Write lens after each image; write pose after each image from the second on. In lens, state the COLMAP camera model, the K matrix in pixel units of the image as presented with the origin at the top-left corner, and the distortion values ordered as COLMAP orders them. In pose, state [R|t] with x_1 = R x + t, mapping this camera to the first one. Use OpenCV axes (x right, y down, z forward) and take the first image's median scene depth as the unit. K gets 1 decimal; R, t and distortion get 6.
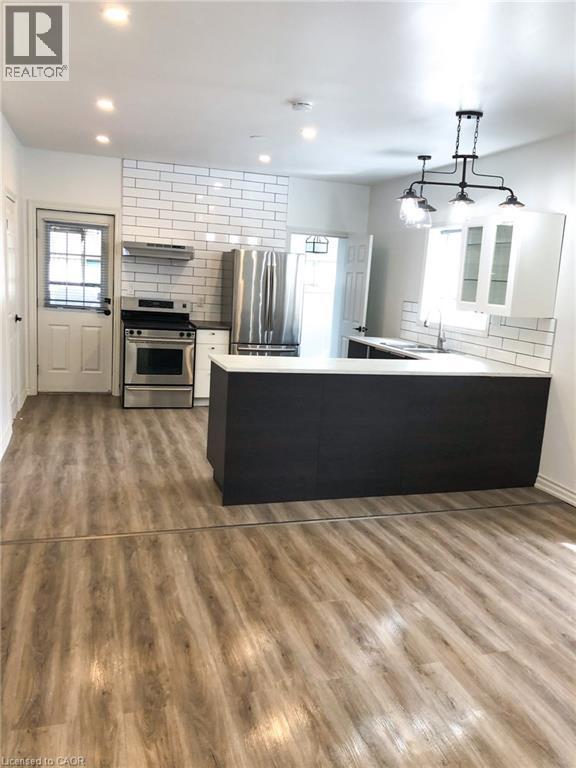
lens RADIAL K [[626.8, 0, 288.0], [0, 626.8, 384.0], [0, 0, 1]] dist [0.005274, 0.002171]
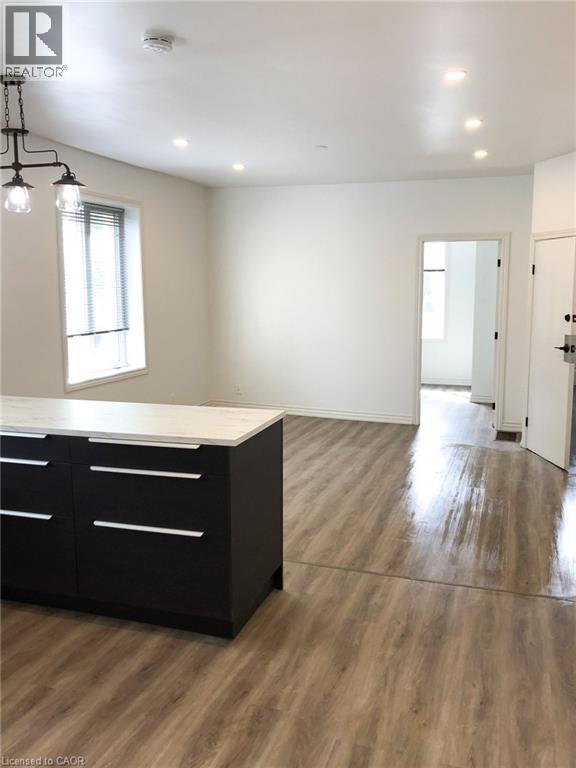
lens RADIAL K [[626.8, 0, 288.0], [0, 626.8, 384.0], [0, 0, 1]] dist [0.005274, 0.002171]
pose [[-0.790102, -0.164965, 0.590360, -0.539751], [0.053181, 0.941027, 0.334126, -0.315255], [-0.610664, 0.295390, -0.734734, 1.514510]]
